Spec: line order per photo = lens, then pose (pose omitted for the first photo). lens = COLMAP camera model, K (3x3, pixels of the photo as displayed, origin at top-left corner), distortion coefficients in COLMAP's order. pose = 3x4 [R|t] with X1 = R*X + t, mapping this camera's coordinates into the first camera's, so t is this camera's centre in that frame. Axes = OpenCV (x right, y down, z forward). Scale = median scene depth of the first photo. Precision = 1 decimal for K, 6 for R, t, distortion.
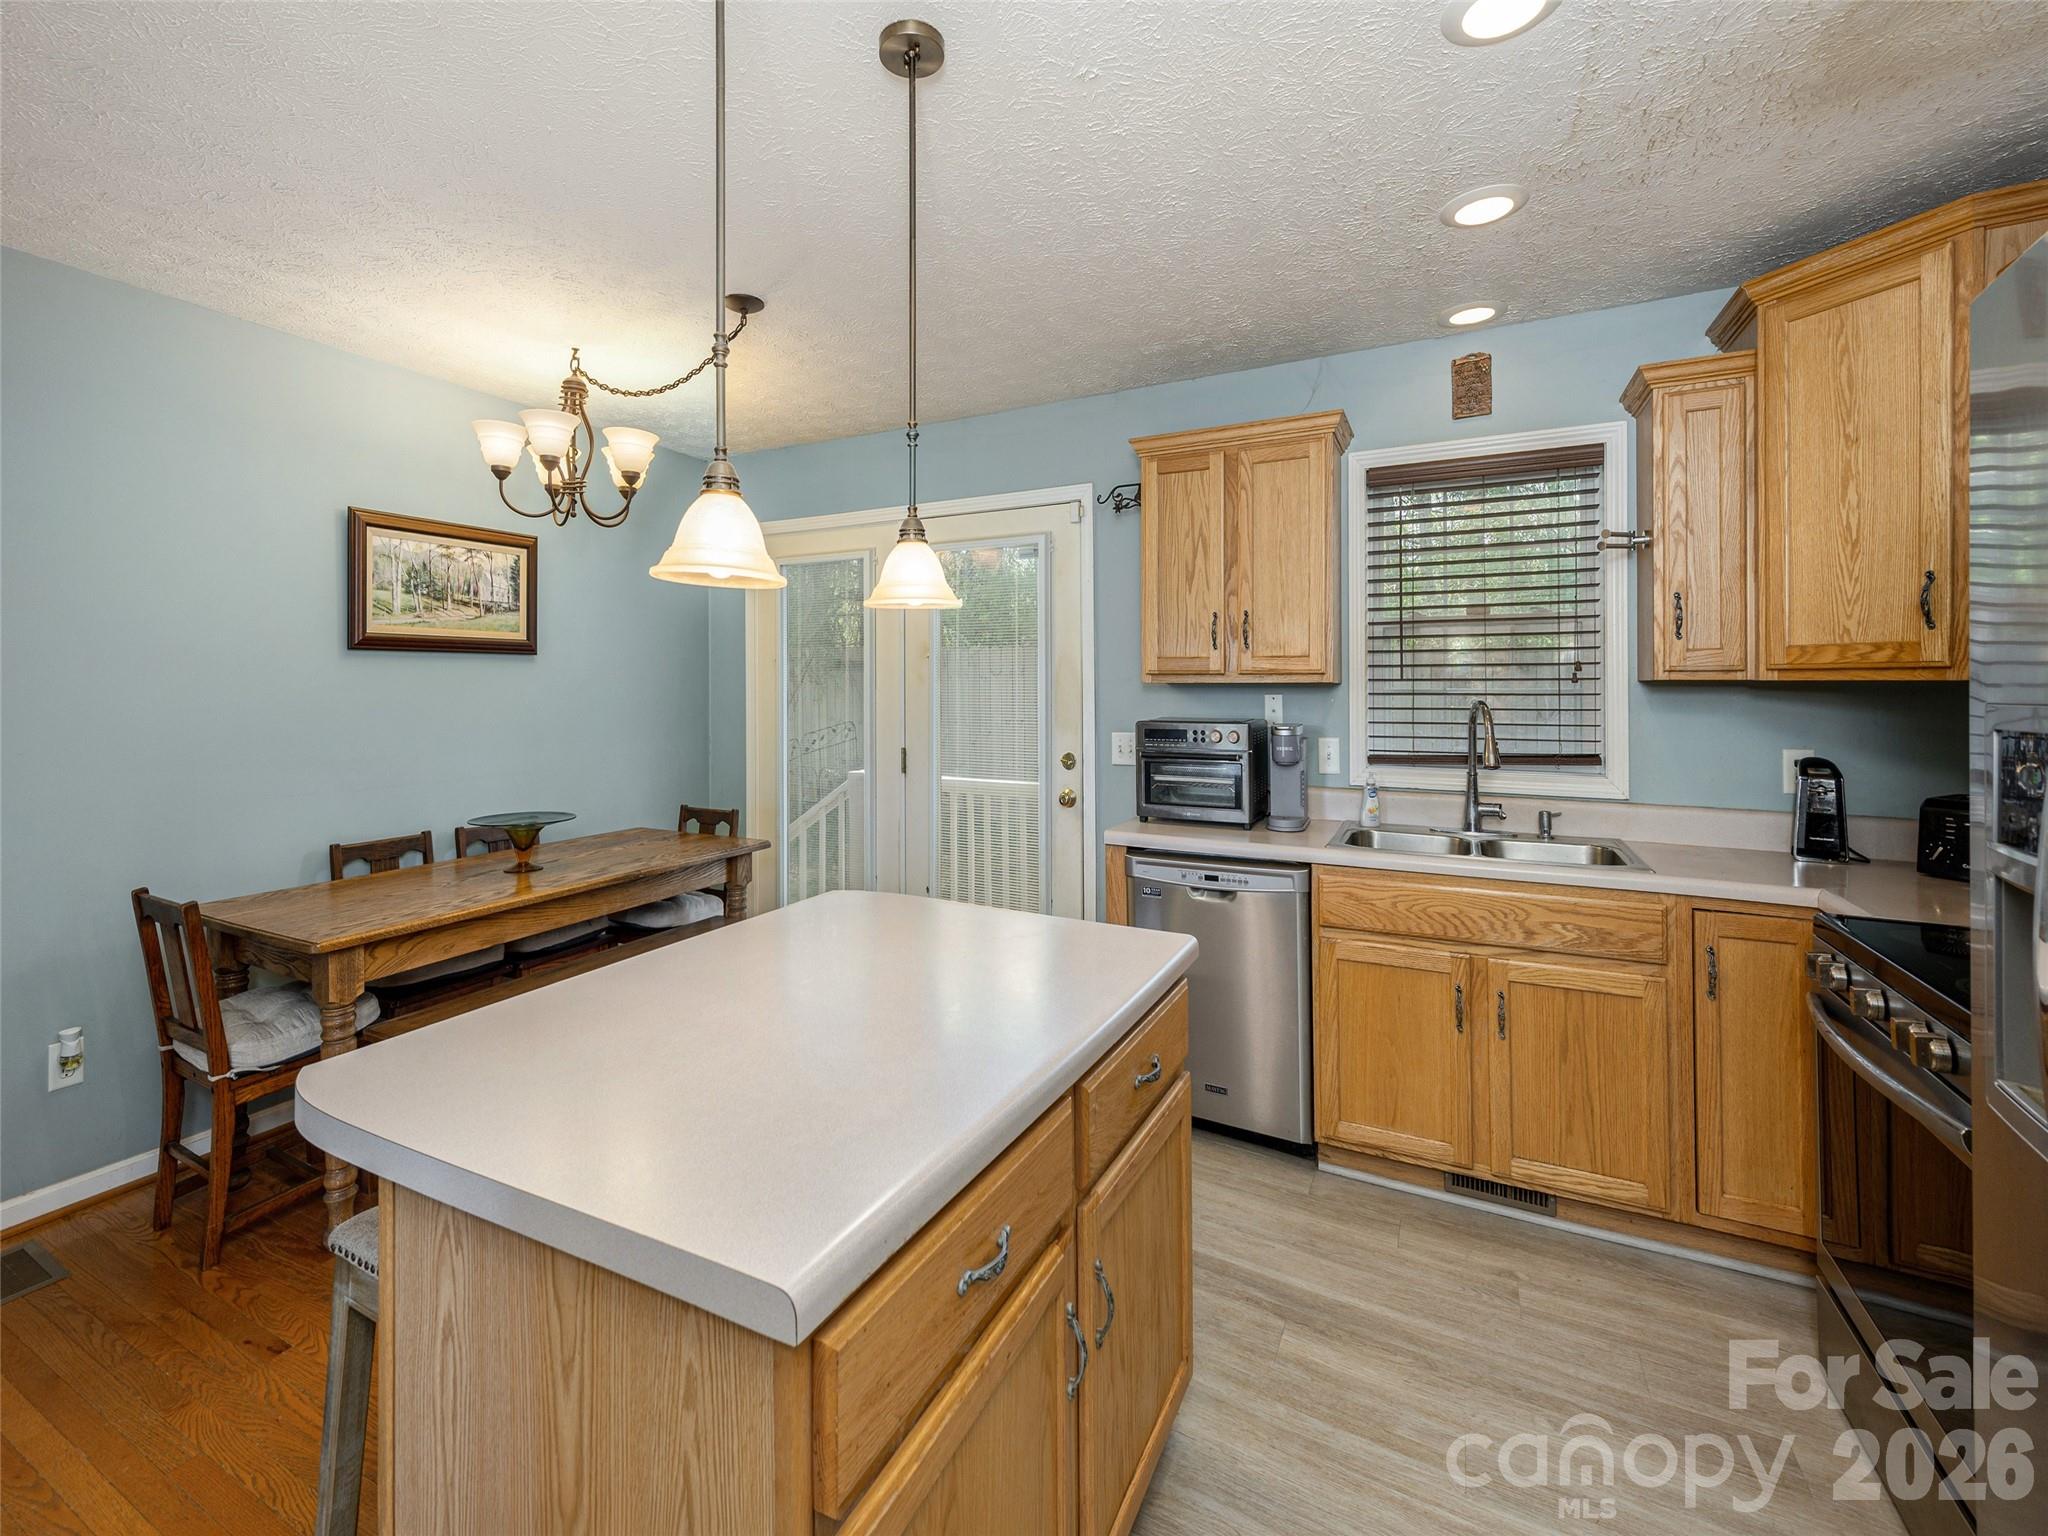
lens RADIAL K [[884.5, 0, 1003.1], [0, 884.5, 700.9], [0, 0, 1]] dist [-0.001436, -0.001314]
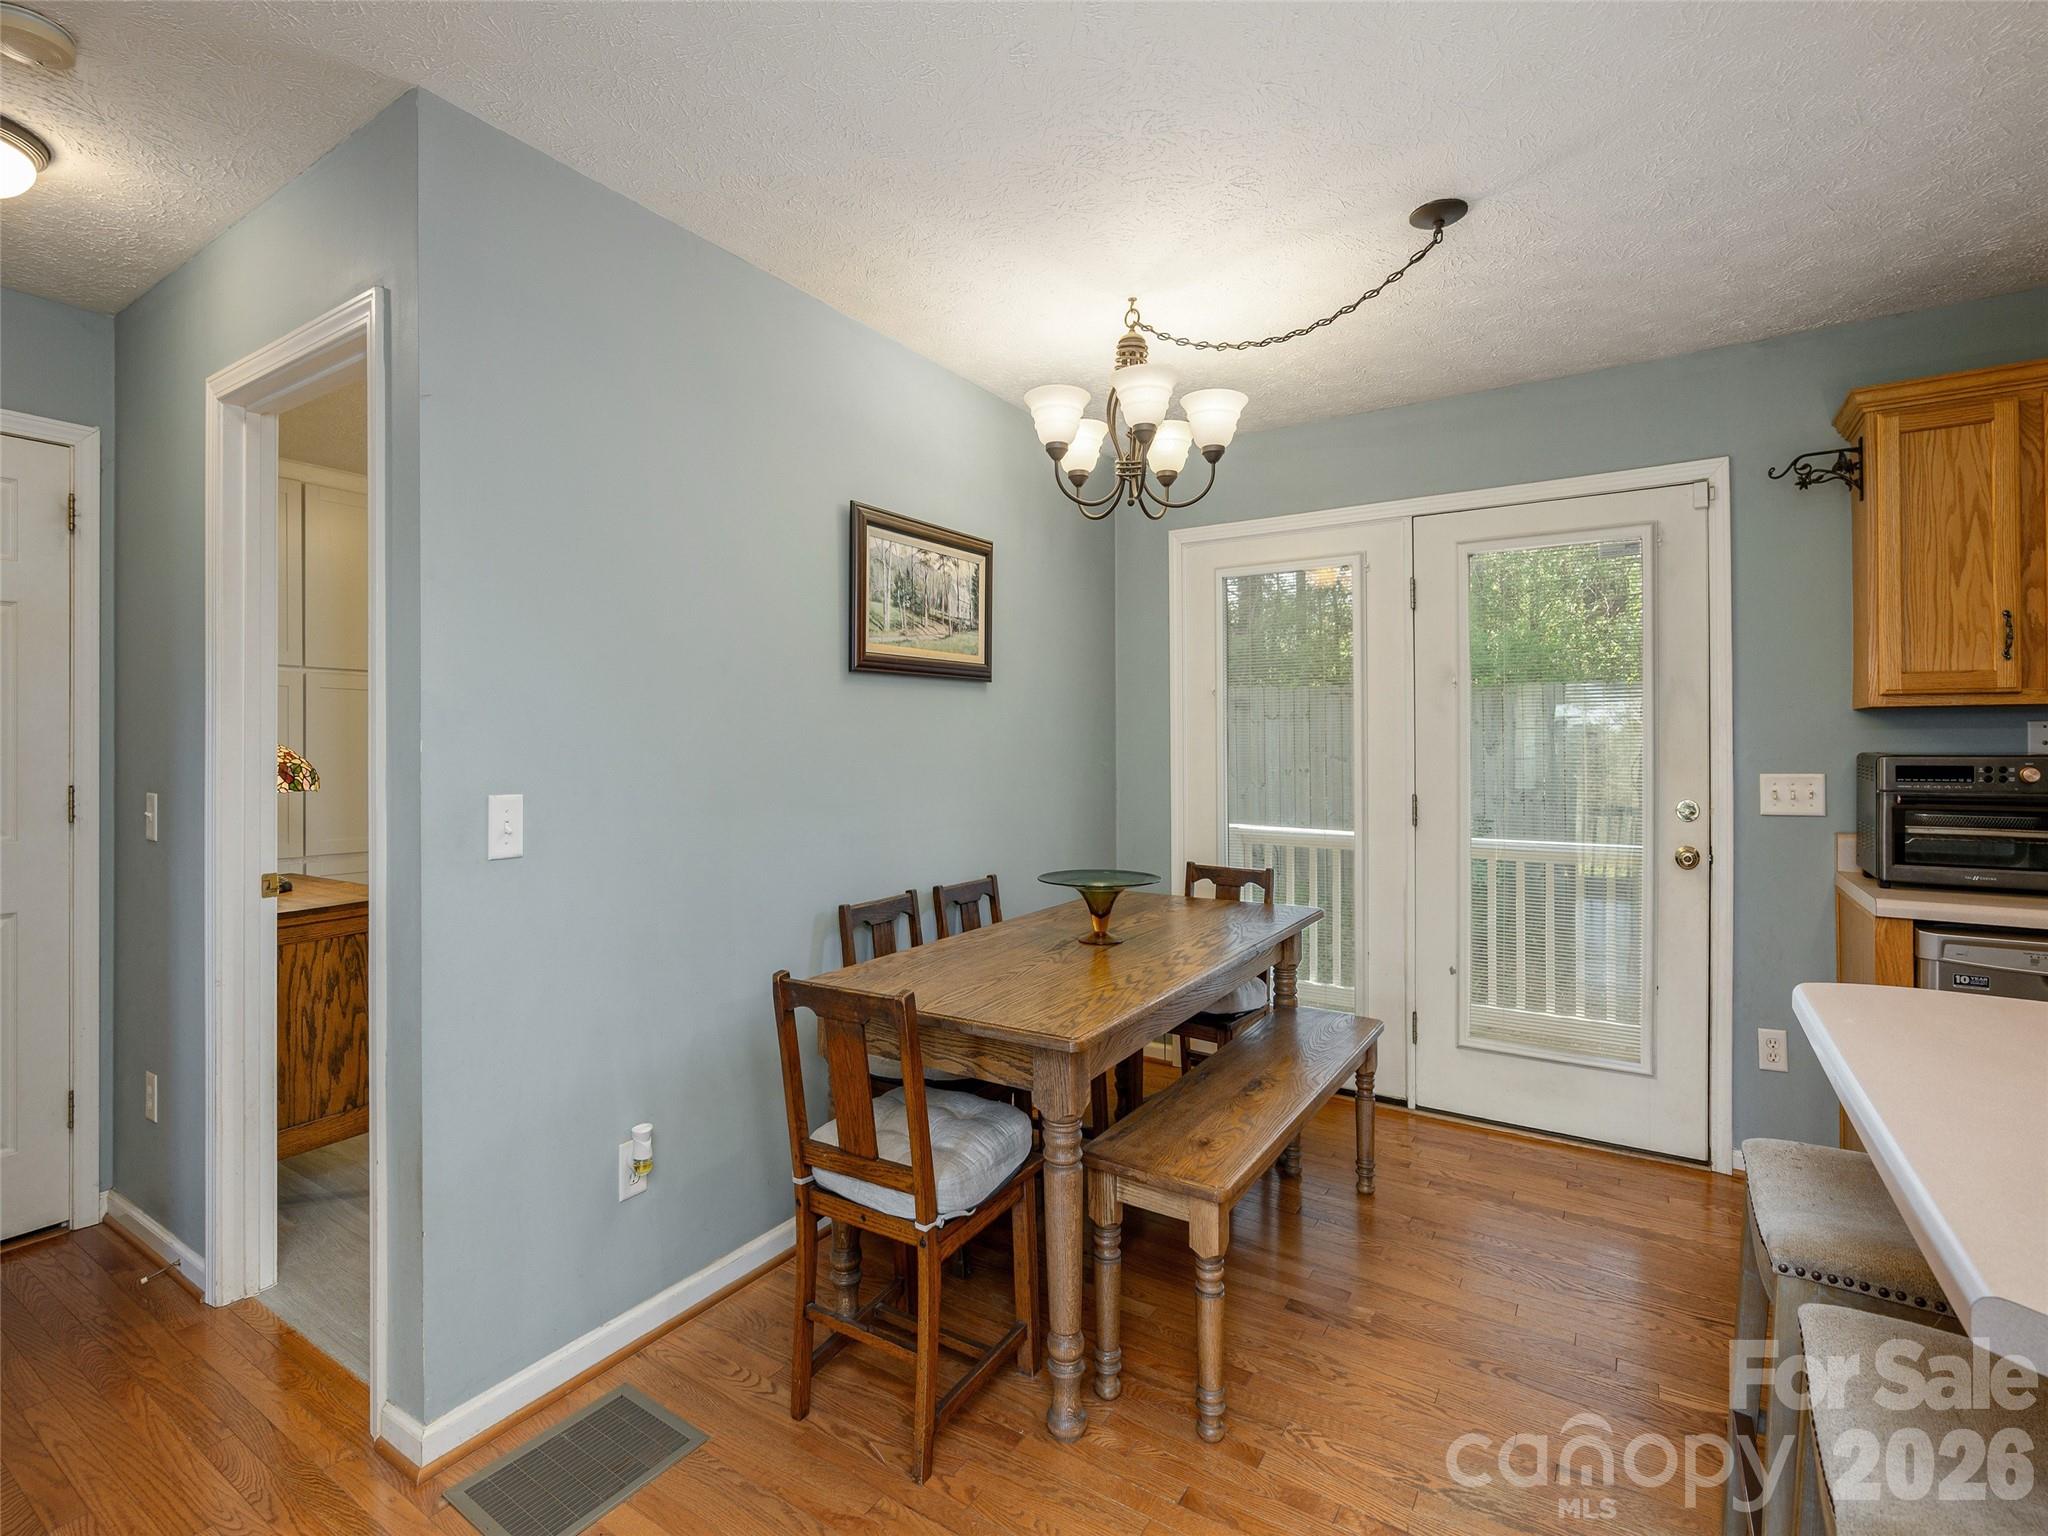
lens RADIAL K [[921.8, 0, 1033.8], [0, 921.8, 738.8], [0, 0, 1]] dist [0.013610, -0.003777]
pose [[0.998044, -0.004313, -0.062363, -0.495306], [0.003425, 0.999891, -0.014343, 0.016483], [0.062418, 0.014101, 0.997950, 0.143742]]
